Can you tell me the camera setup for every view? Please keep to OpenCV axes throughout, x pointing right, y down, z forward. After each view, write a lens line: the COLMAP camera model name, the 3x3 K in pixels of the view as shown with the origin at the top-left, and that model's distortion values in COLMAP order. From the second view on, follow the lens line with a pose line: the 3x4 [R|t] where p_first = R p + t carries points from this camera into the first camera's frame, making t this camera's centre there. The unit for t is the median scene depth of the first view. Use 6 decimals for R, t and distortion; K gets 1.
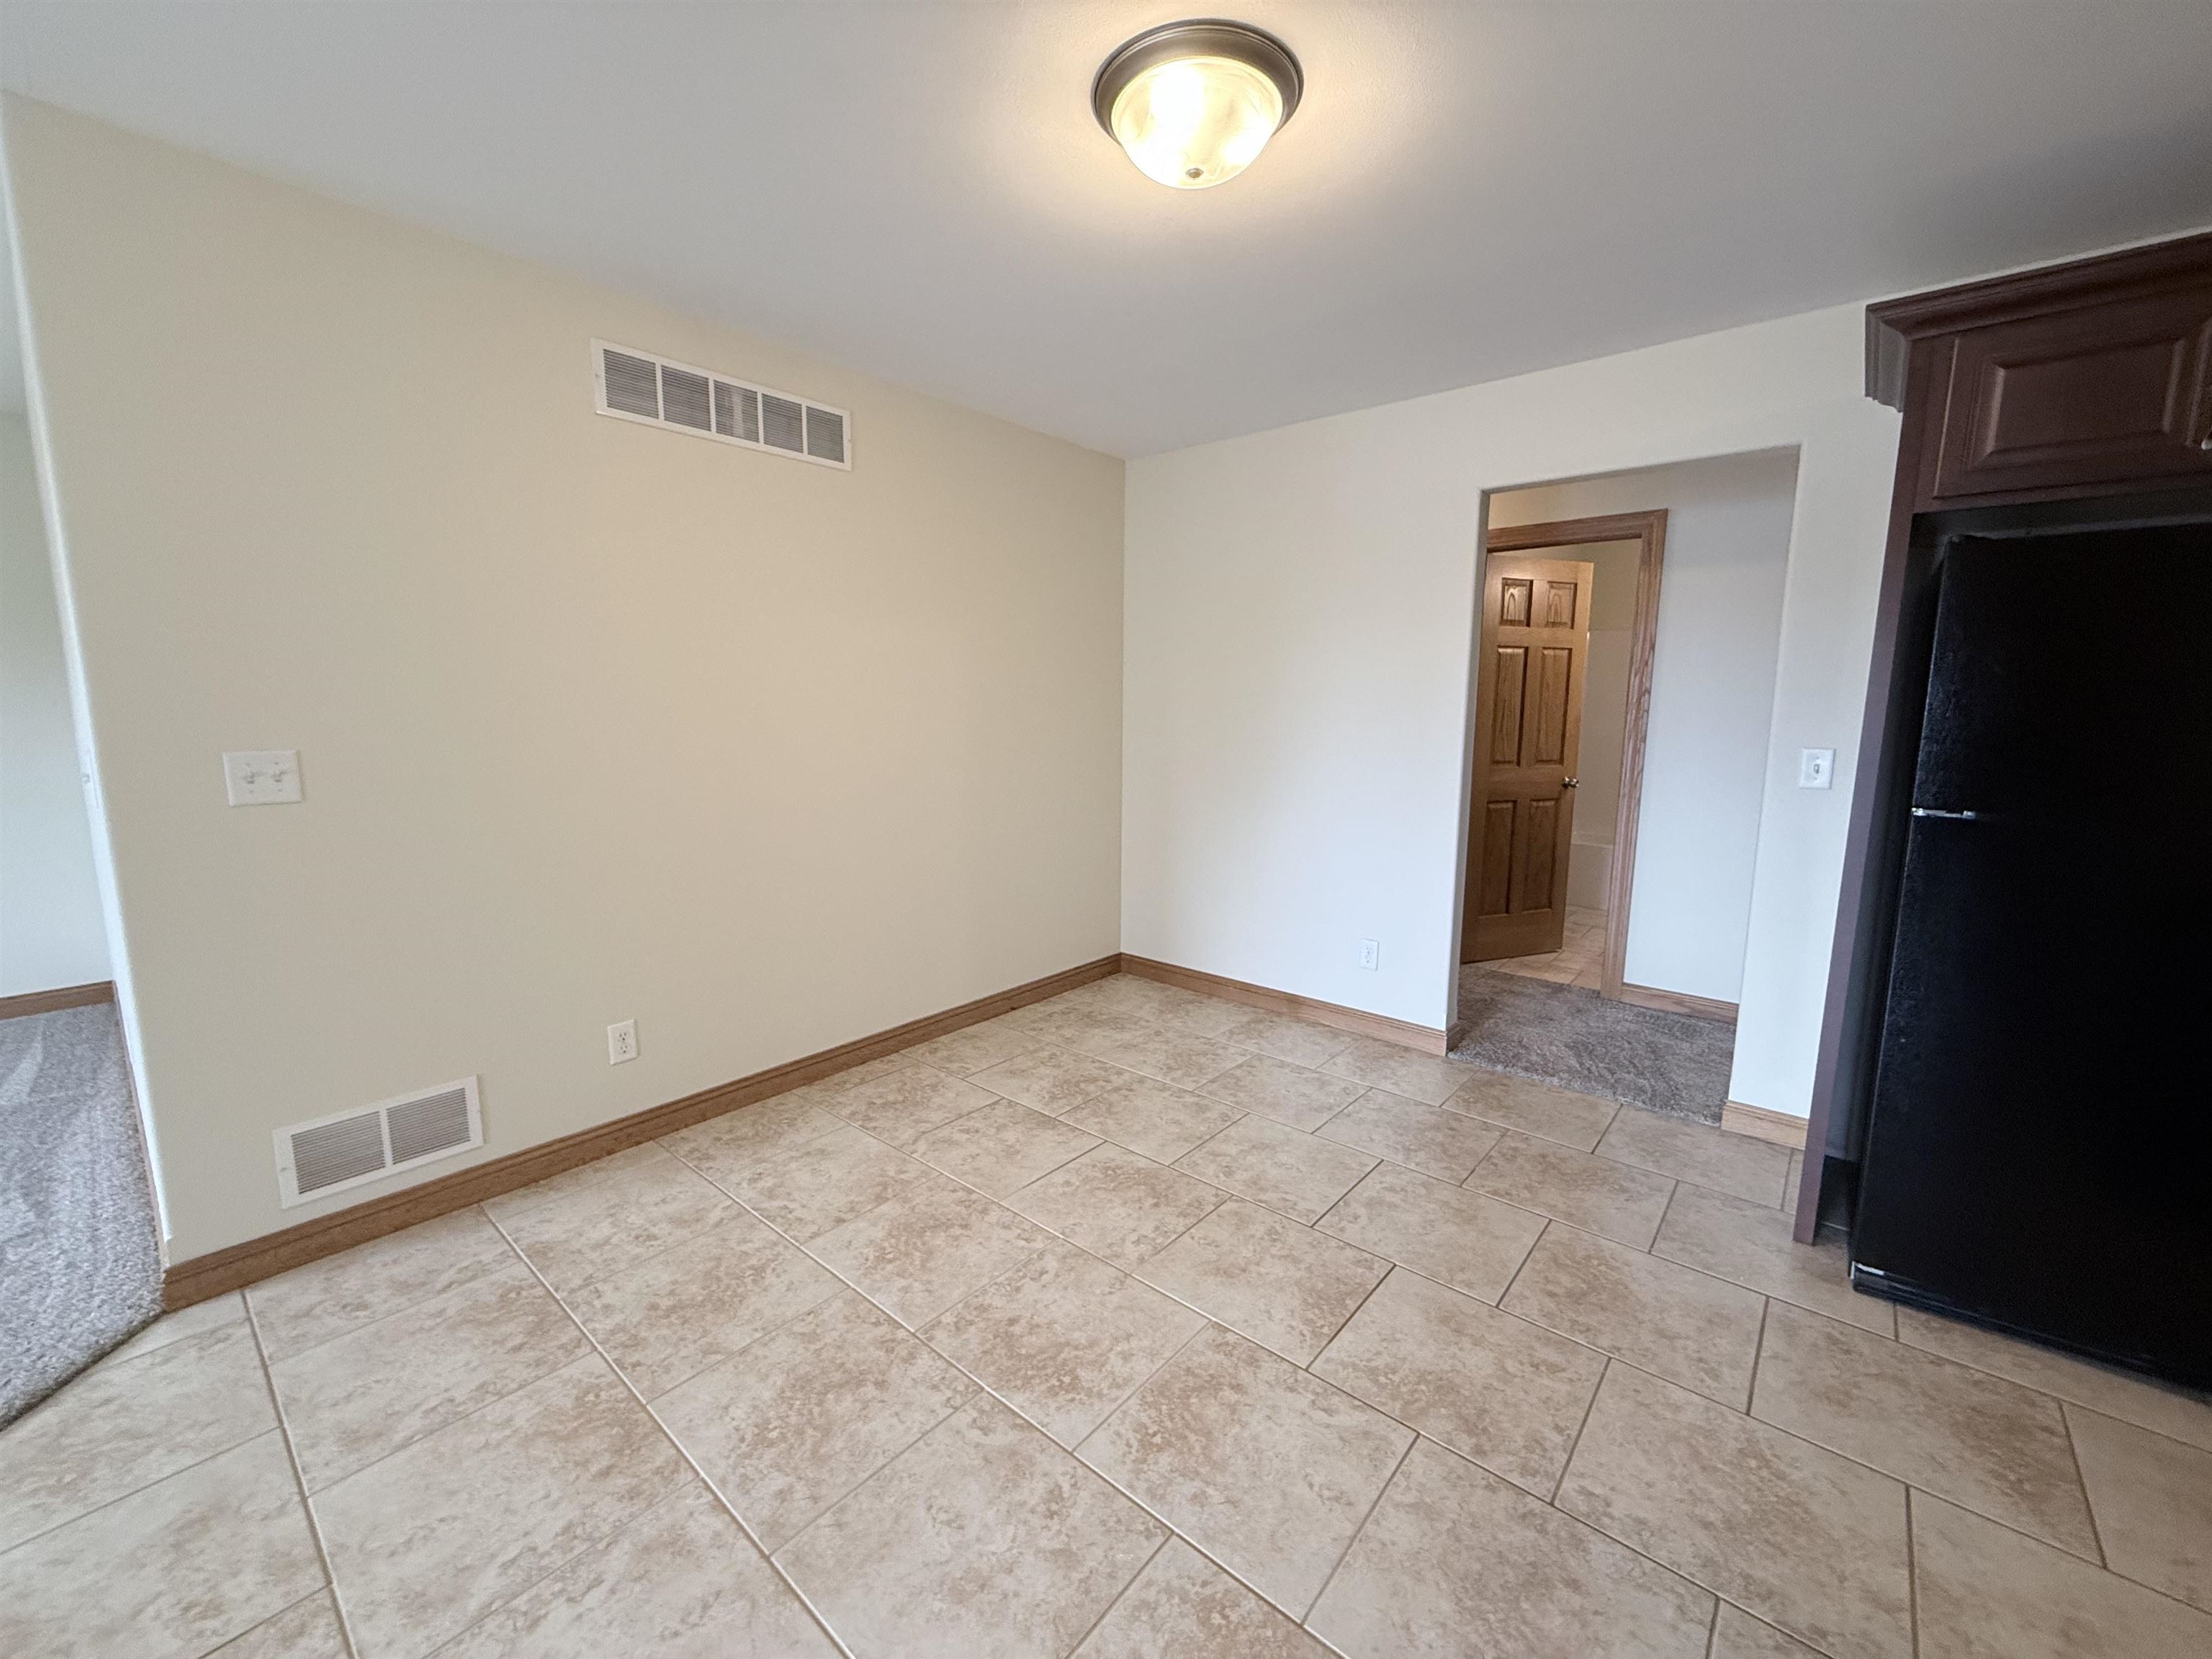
lens RADIAL K [[893.3, 0, 1106.0], [0, 893.3, 829.5], [0, 0, 1]] dist [0.014757, 0.000036]
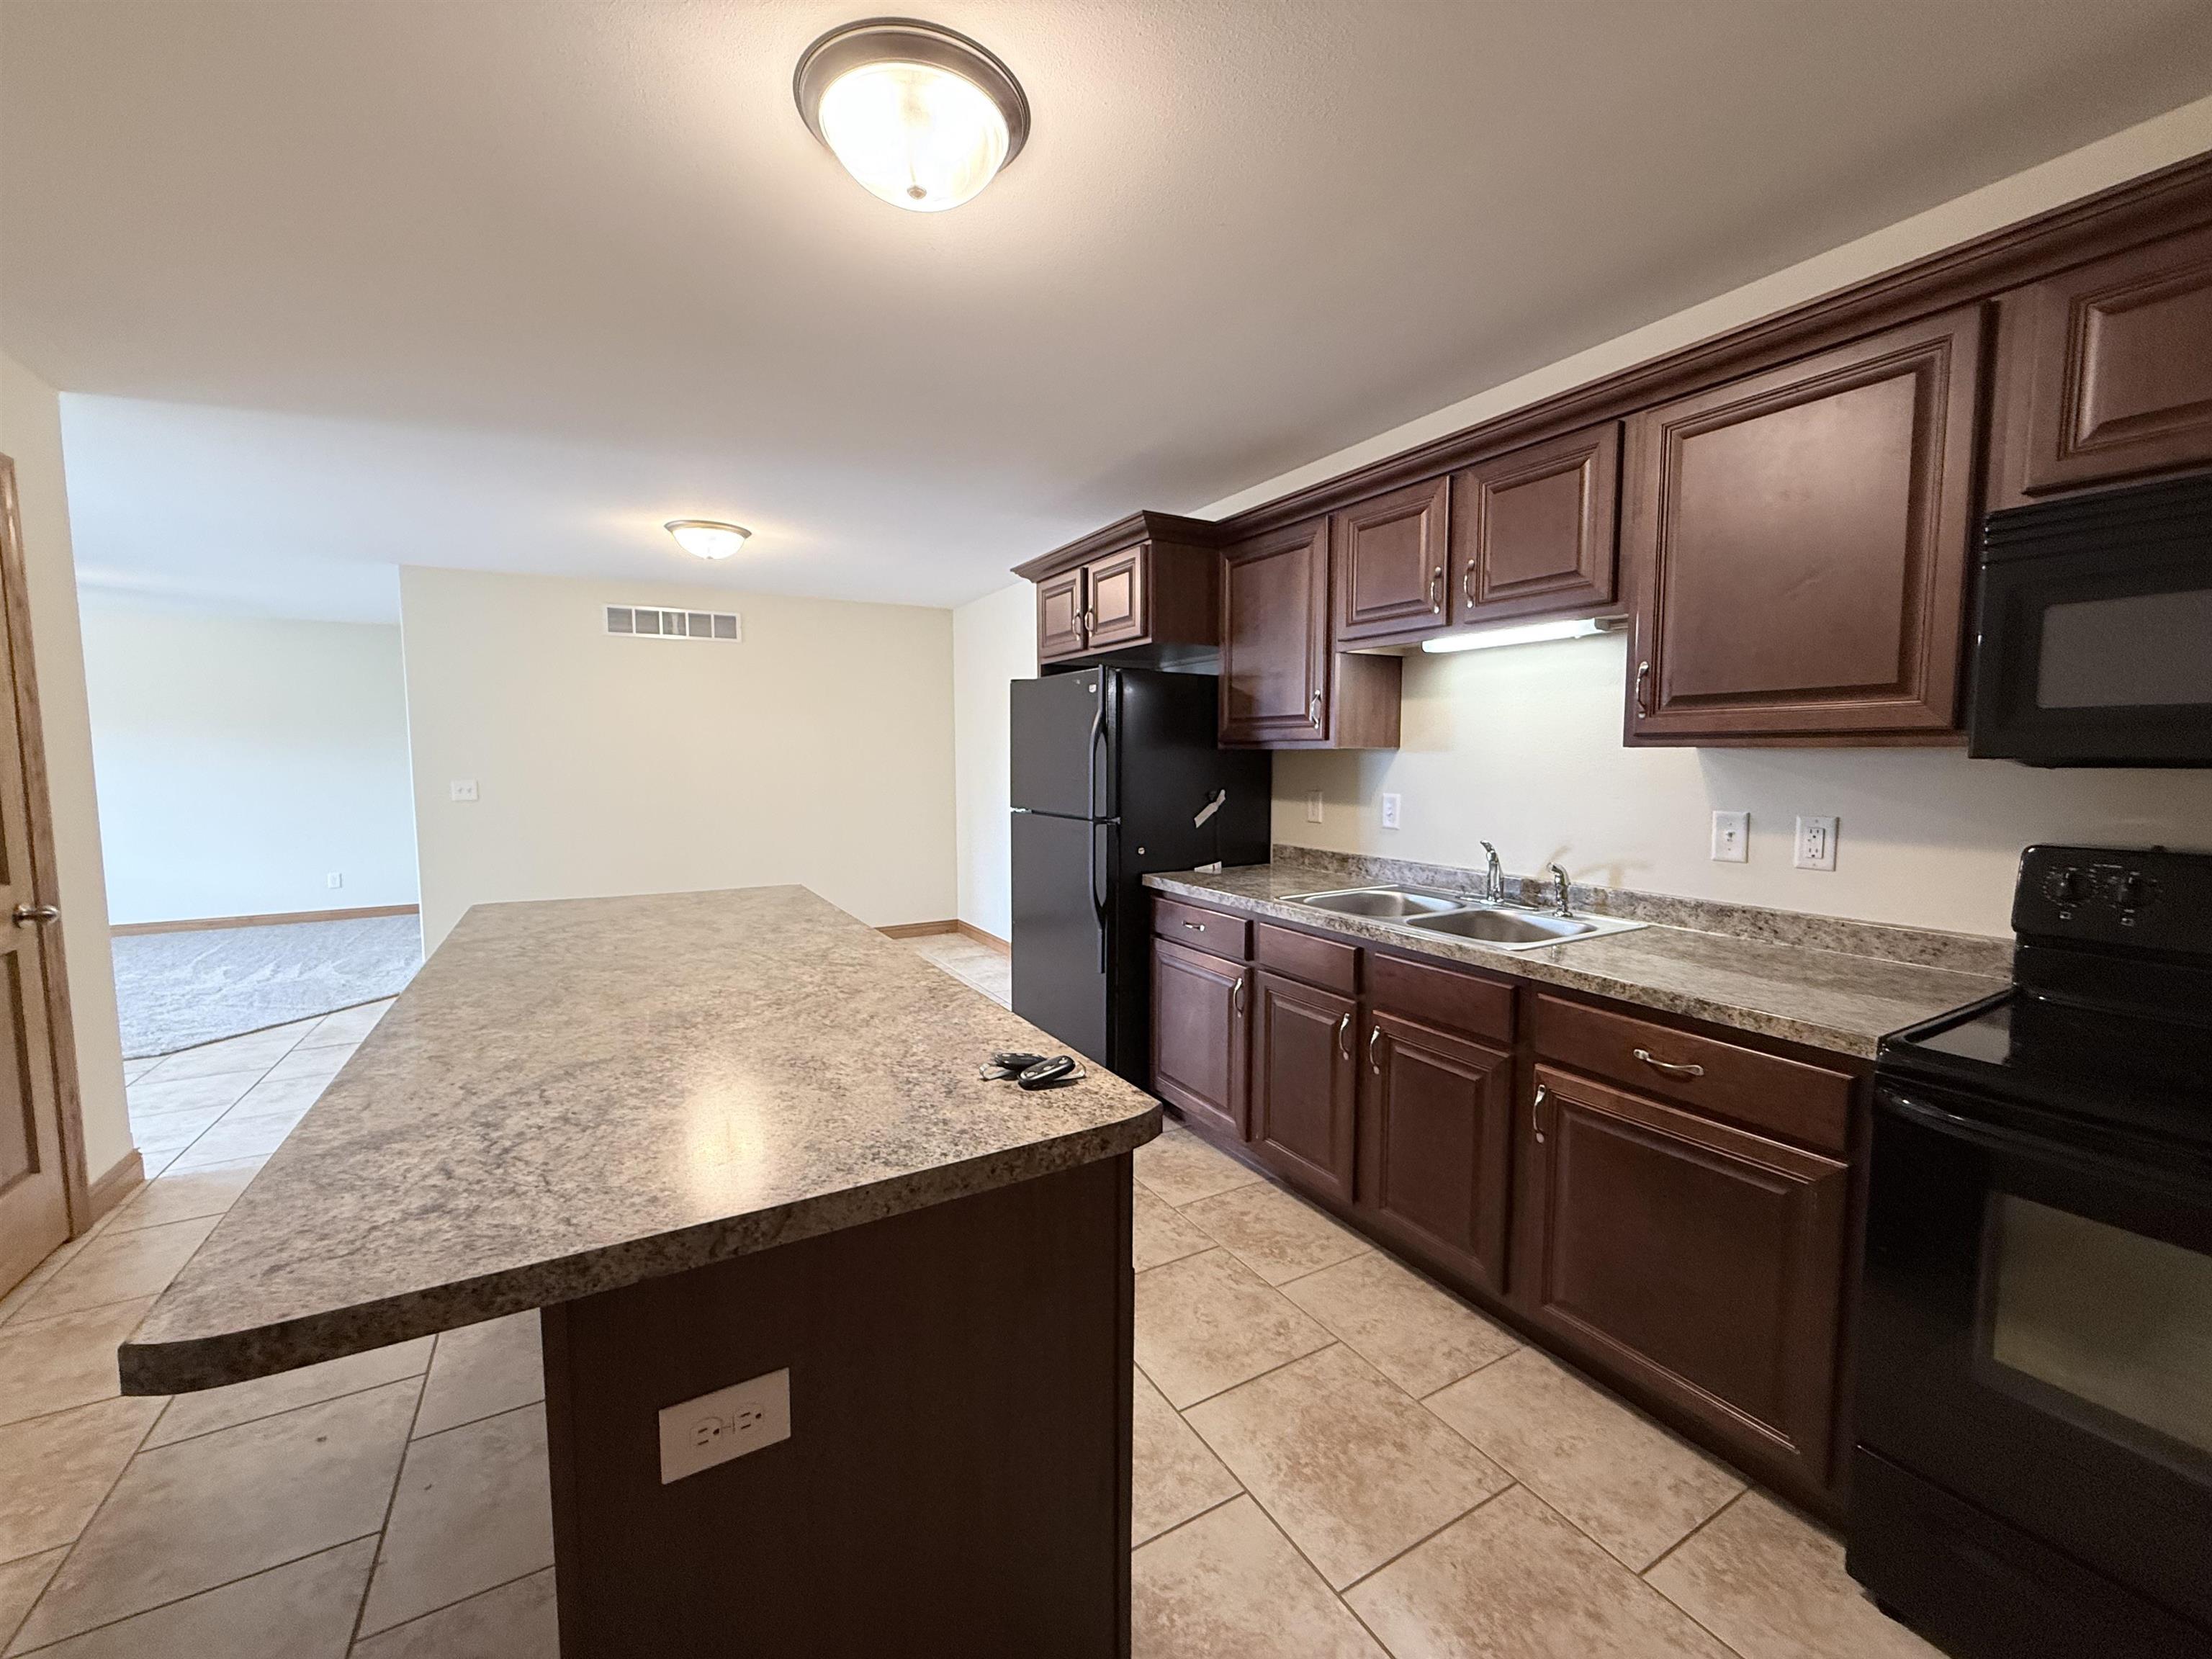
lens RADIAL K [[888.8, 0, 1097.6], [0, 888.8, 831.8], [0, 0, 1]] dist [0.002609, 0.000320]
pose [[0.937115, 0.021737, -0.348343, 1.315249], [-0.041952, 0.997838, -0.050593, 0.090743], [0.346490, 0.062025, 0.936001, -0.606584]]
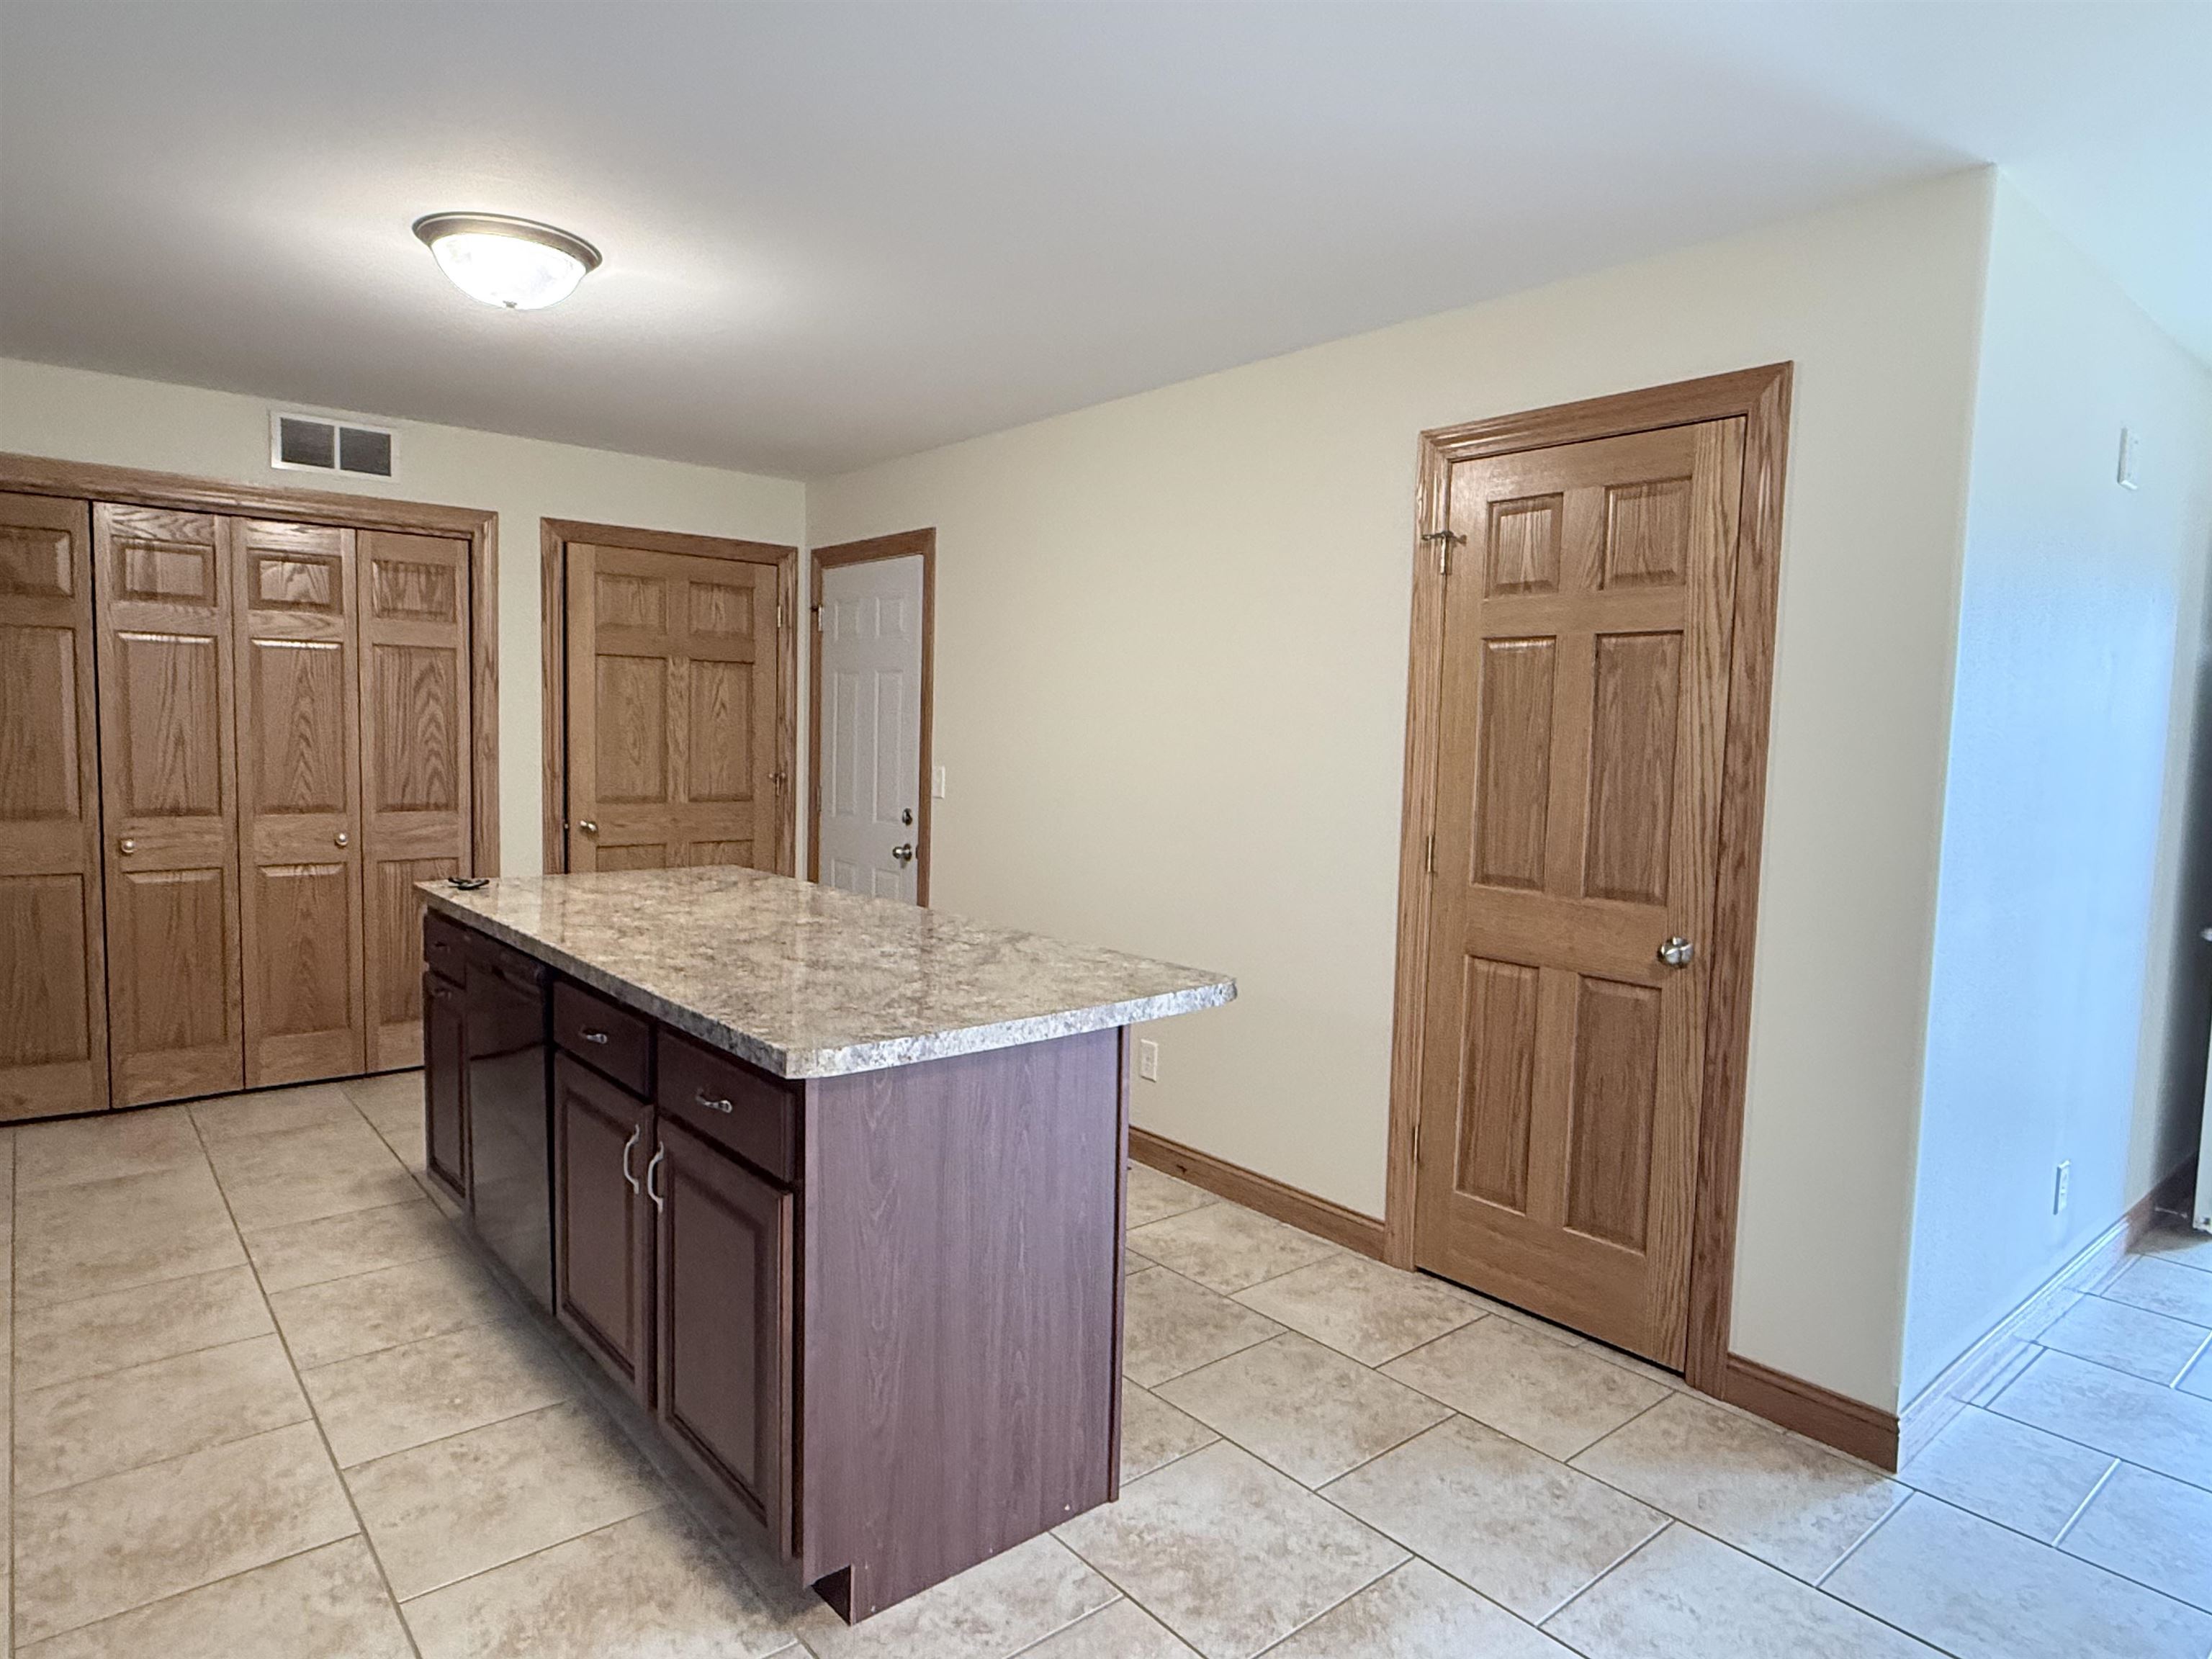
lens RADIAL K [[1296.7, 0, 1104.7], [0, 1296.7, 835.5], [0, 0, 1]] dist [-0.000499, 0.000650]
pose [[-0.984967, -0.046445, 0.166379, 0.278825], [-0.008212, 0.974676, 0.223469, -0.155623], [-0.172545, 0.218744, -0.960406, 0.958889]]
